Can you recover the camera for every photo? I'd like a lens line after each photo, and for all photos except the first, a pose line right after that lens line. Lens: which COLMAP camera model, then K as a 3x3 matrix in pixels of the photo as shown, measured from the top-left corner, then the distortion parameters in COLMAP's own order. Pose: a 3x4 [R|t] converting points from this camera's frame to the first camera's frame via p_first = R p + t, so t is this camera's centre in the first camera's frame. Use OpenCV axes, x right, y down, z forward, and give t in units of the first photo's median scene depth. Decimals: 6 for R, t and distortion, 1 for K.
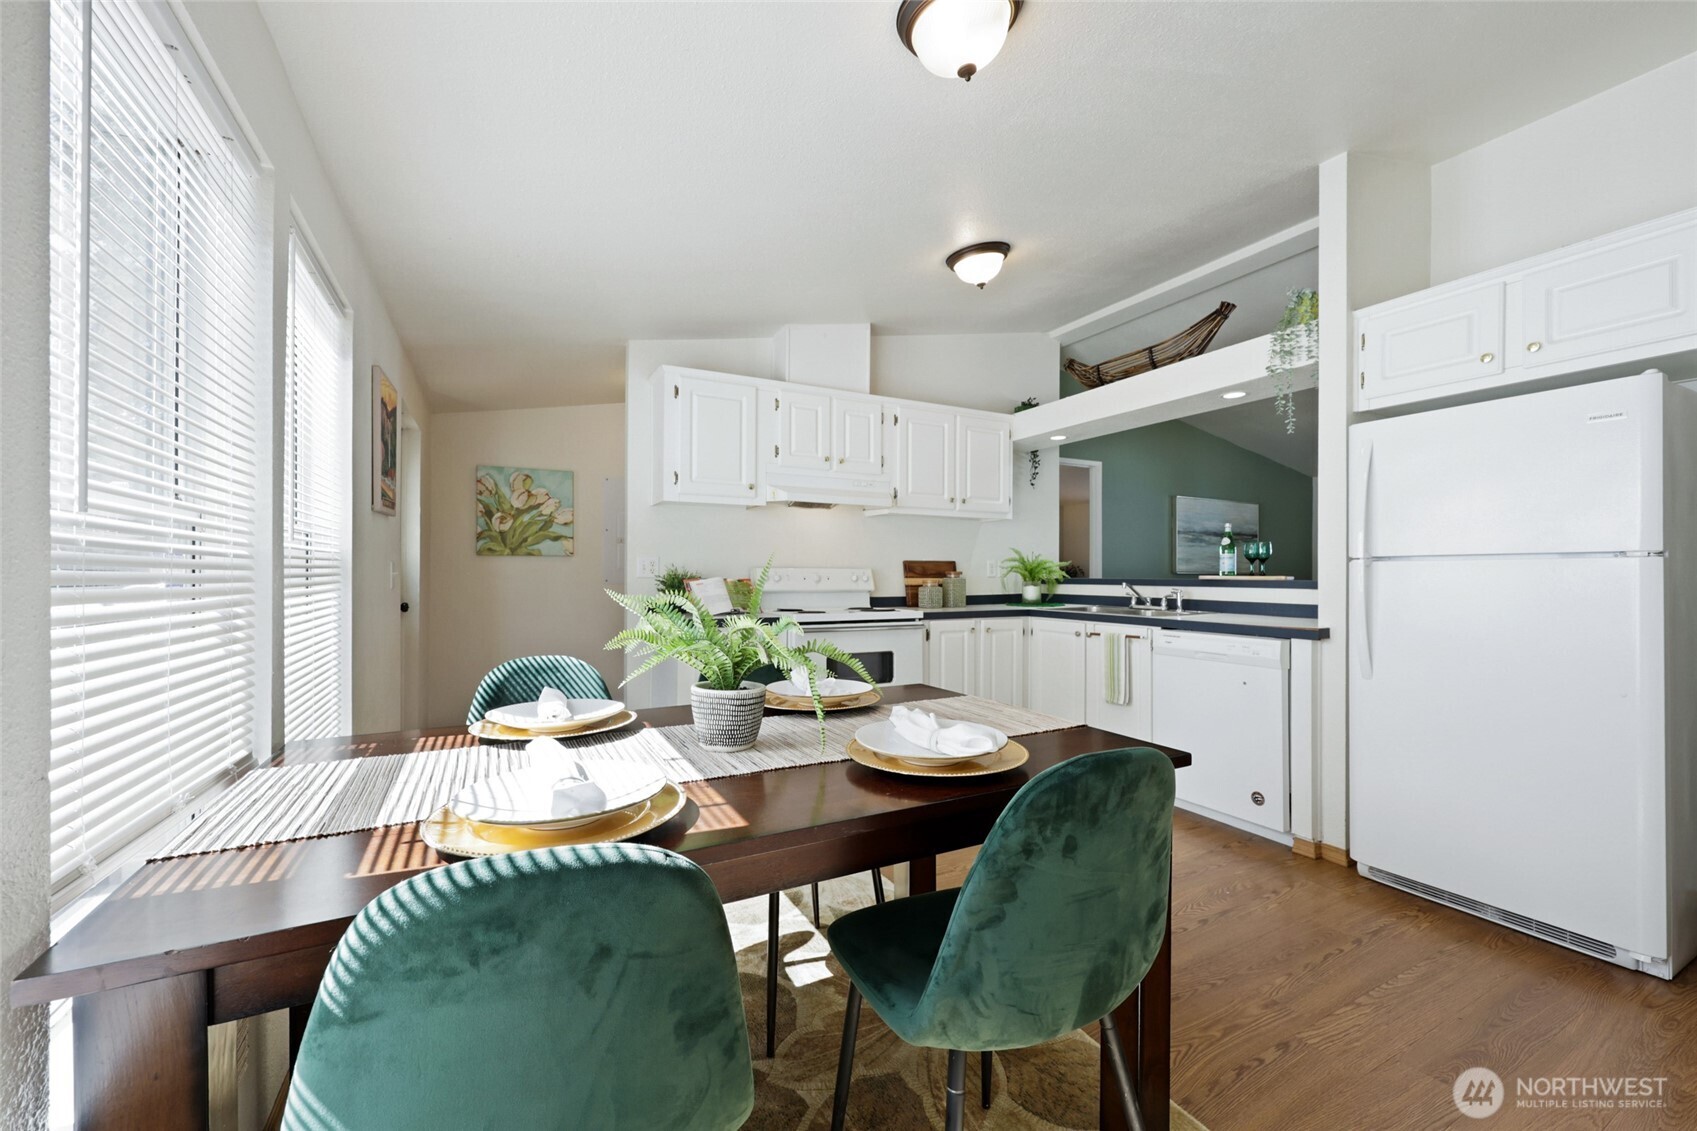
lens RADIAL K [[689.5, 0, 849.9], [0, 689.5, 572.9], [0, 0, 1]] dist [0.000272, 0.000677]
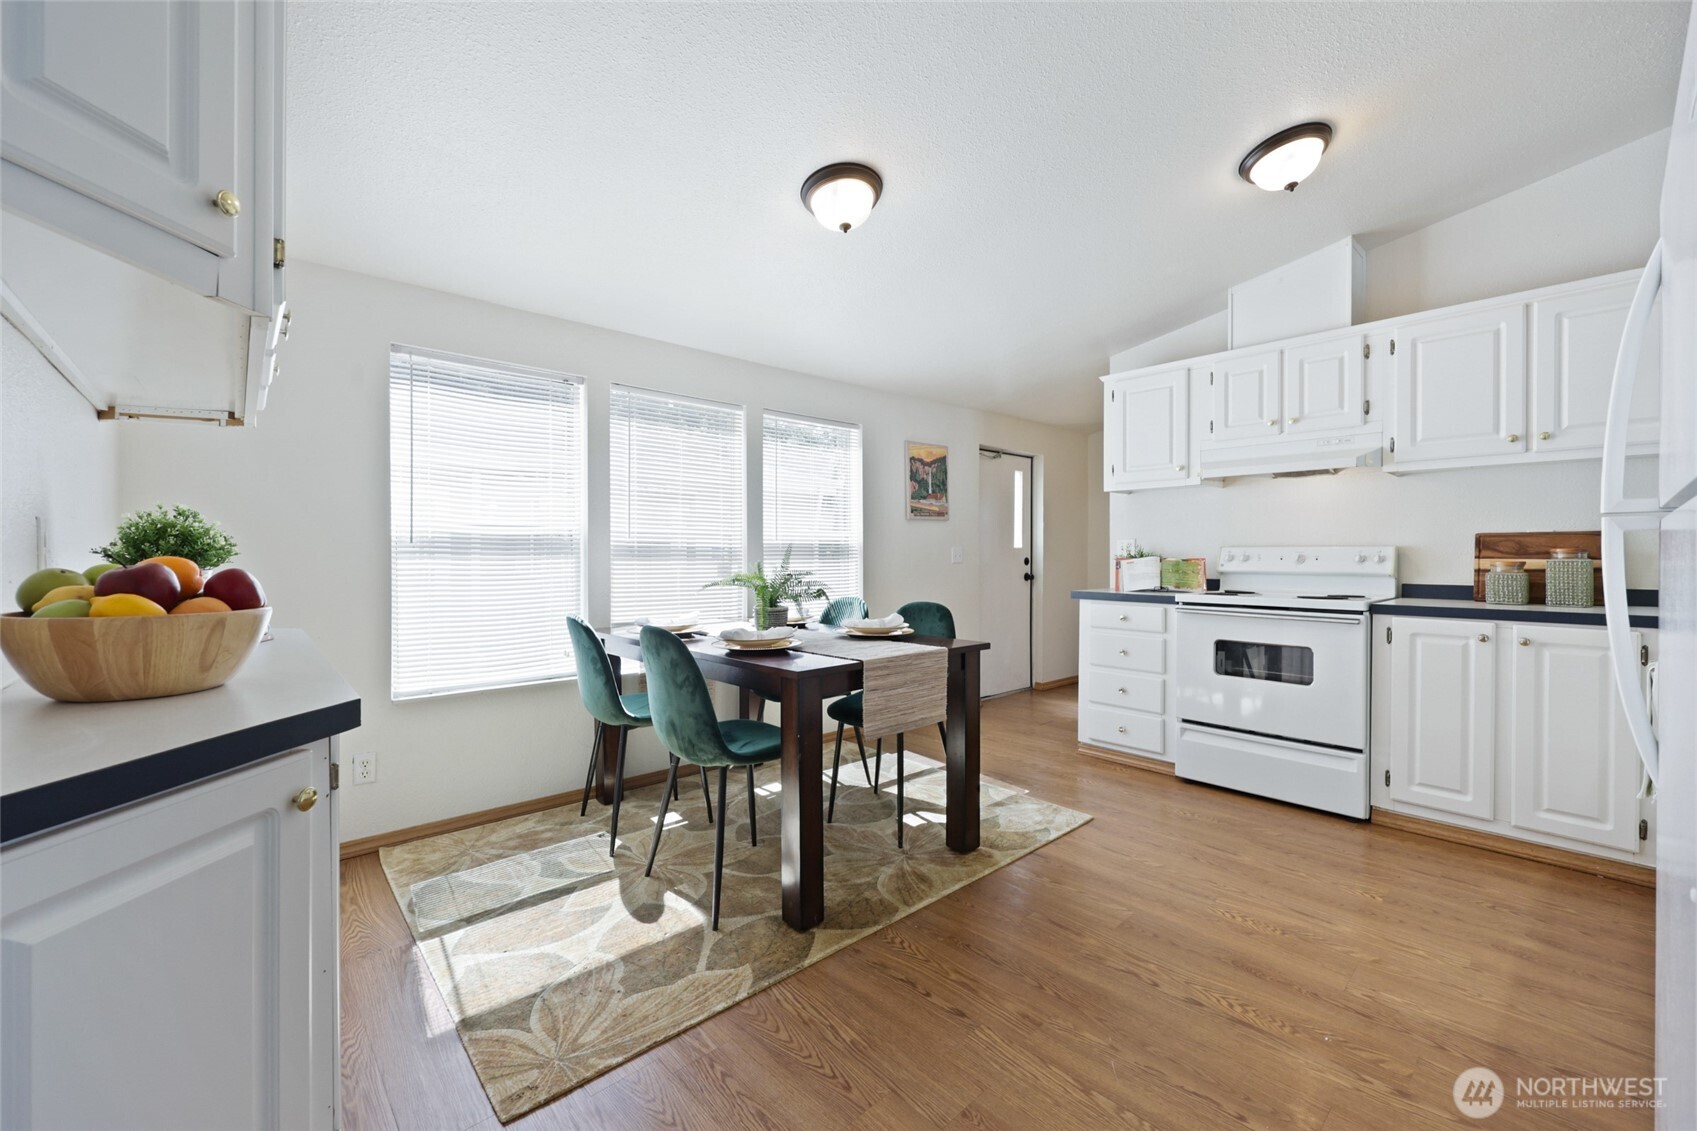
lens RADIAL K [[689.5, 0, 847.0], [0, 689.5, 553.9], [0, 0, 1]] dist [0.000272, 0.000677]
pose [[0.253266, -0.002455, -0.967394, 0.731045], [0.003068, 0.999994, -0.001735, 0.002325], [0.967392, -0.002529, 0.253272, 0.270208]]
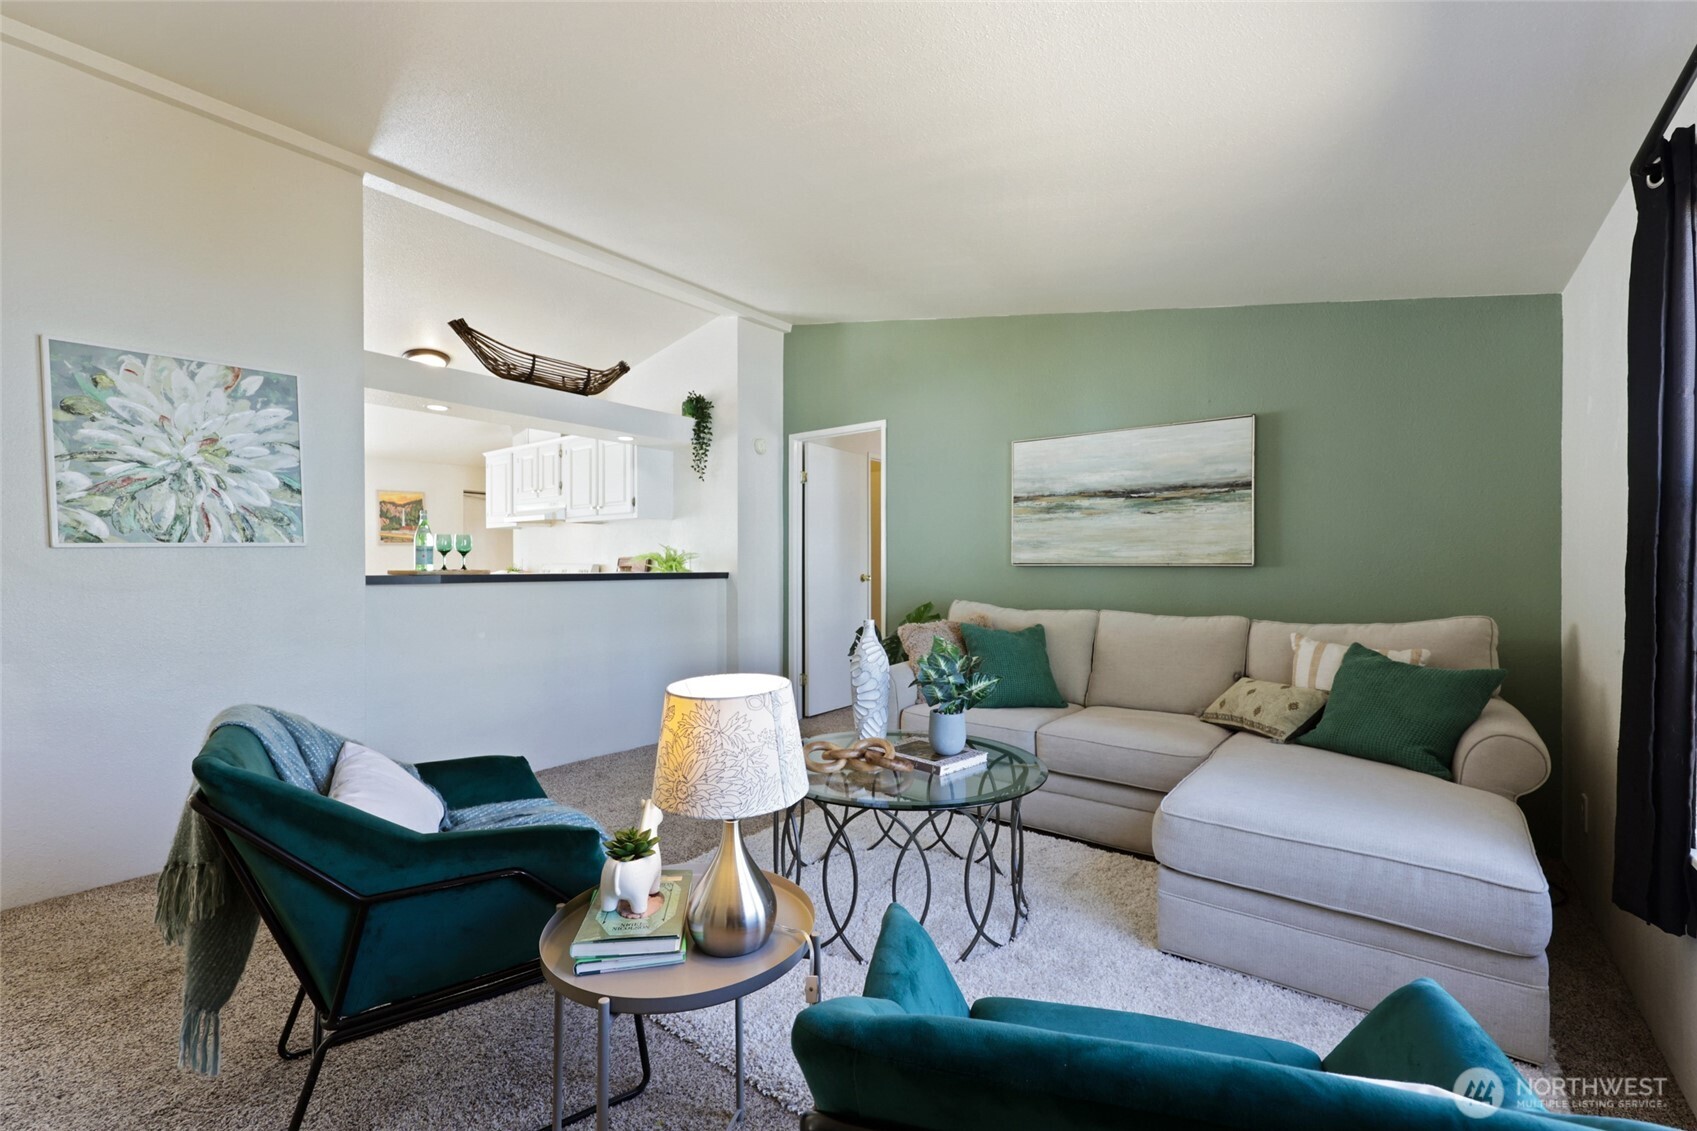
lens RADIAL K [[689.5, 0, 882.1], [0, 689.5, 563.9], [0, 0, 1]] dist [0.000272, 0.000677]
pose [[0.417854, -0.004167, -0.908504, 1.750754], [0.003841, 0.999989, -0.002821, 0.001474], [0.908506, -0.002311, 0.417866, 1.105291]]
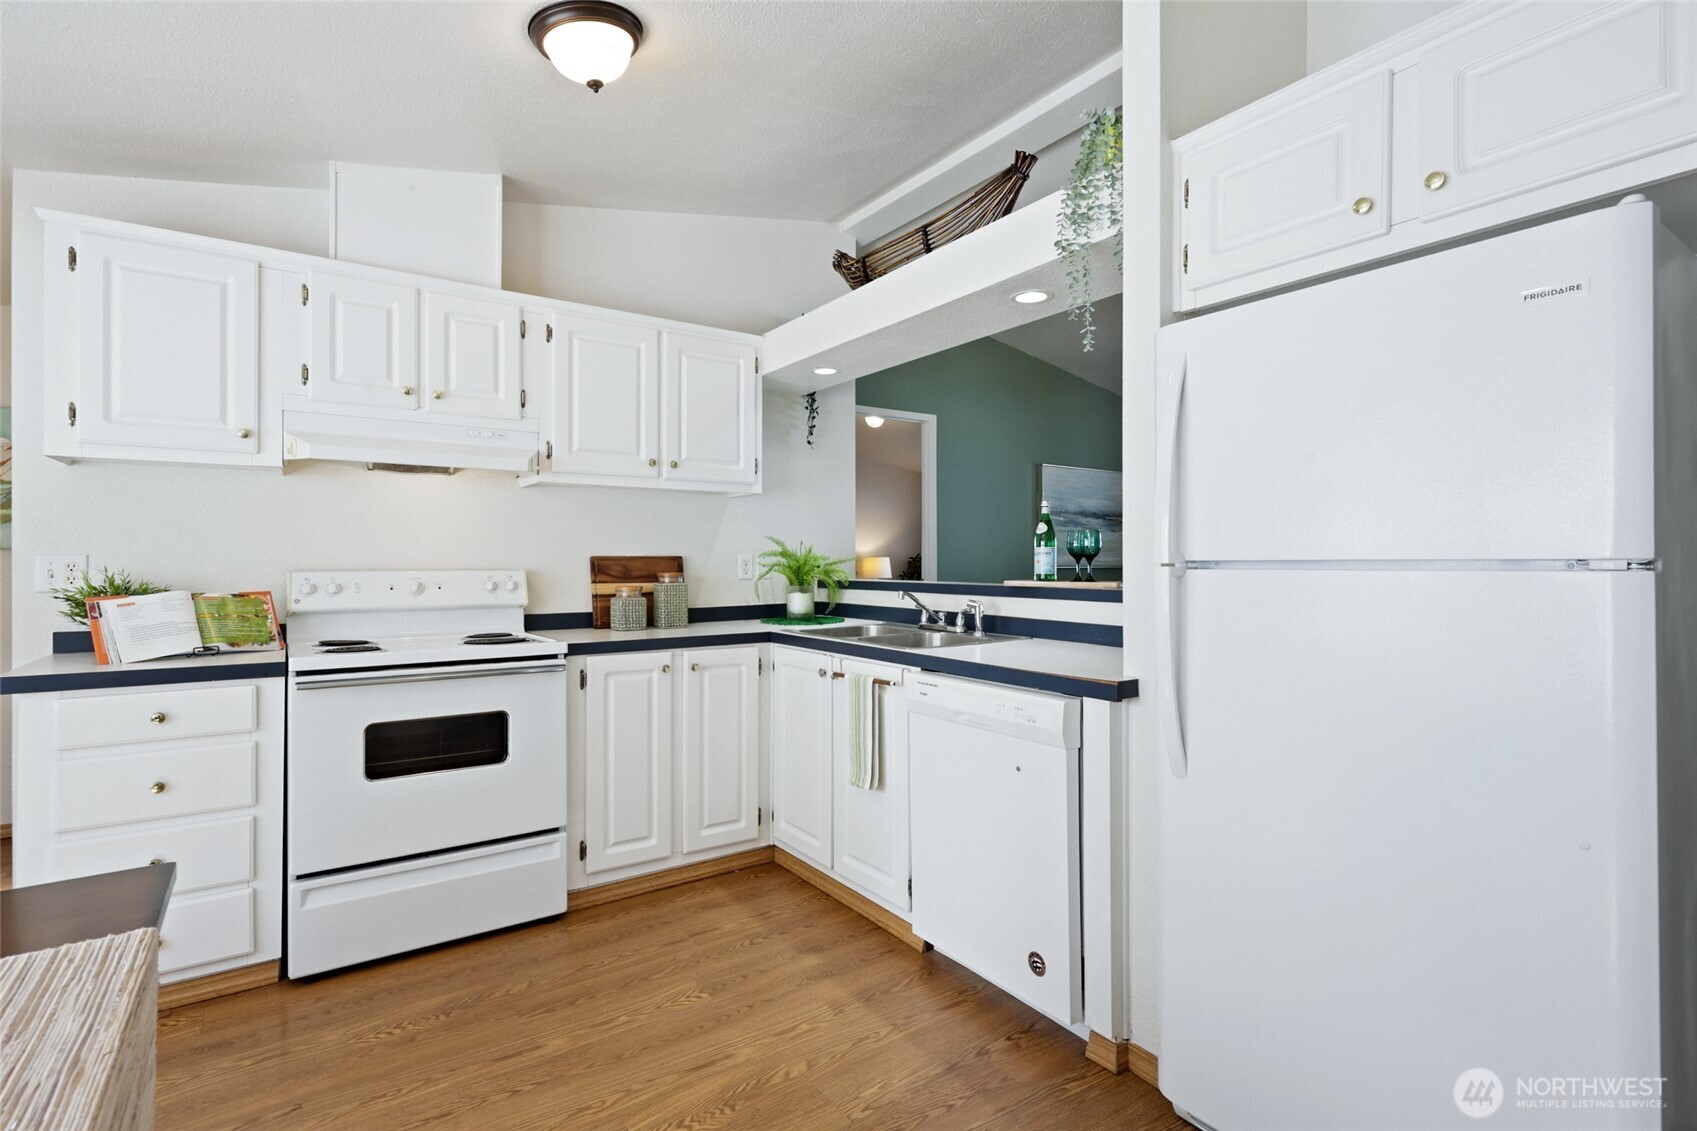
lens RADIAL K [[820.6, 0, 854.9], [0, 820.6, 559.8], [0, 0, 1]] dist [0.003028, -0.000521]
pose [[0.991871, -0.004693, 0.127161, 0.280895], [0.004467, 0.999988, 0.002065, -0.018794], [-0.127170, -0.001480, 0.991880, 0.256991]]
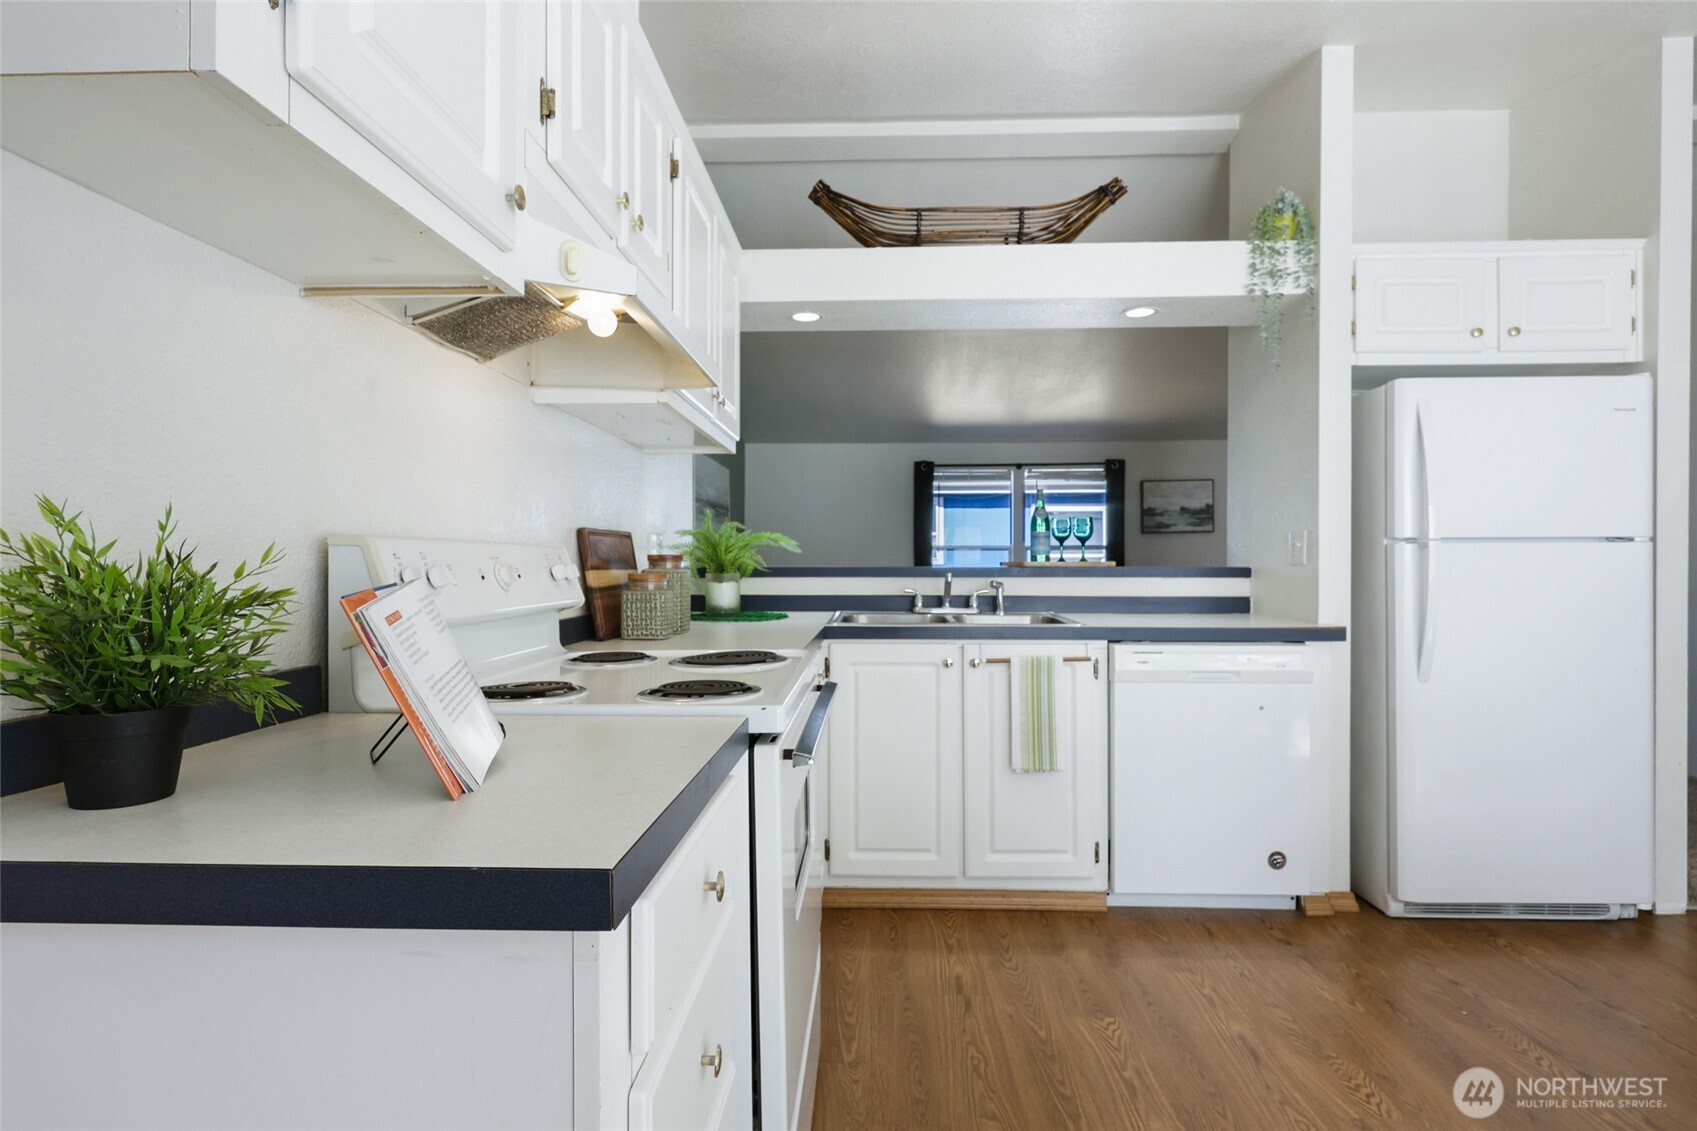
lens RADIAL K [[856.3, 0, 855.6], [0, 856.3, 560.4], [0, 0, 1]] dist [0.000819, 0.000626]
pose [[0.491780, -0.004011, 0.870710, -0.351342], [0.001644, 0.999992, 0.003678, -0.000341], [-0.870718, -0.000377, 0.491783, 0.761098]]
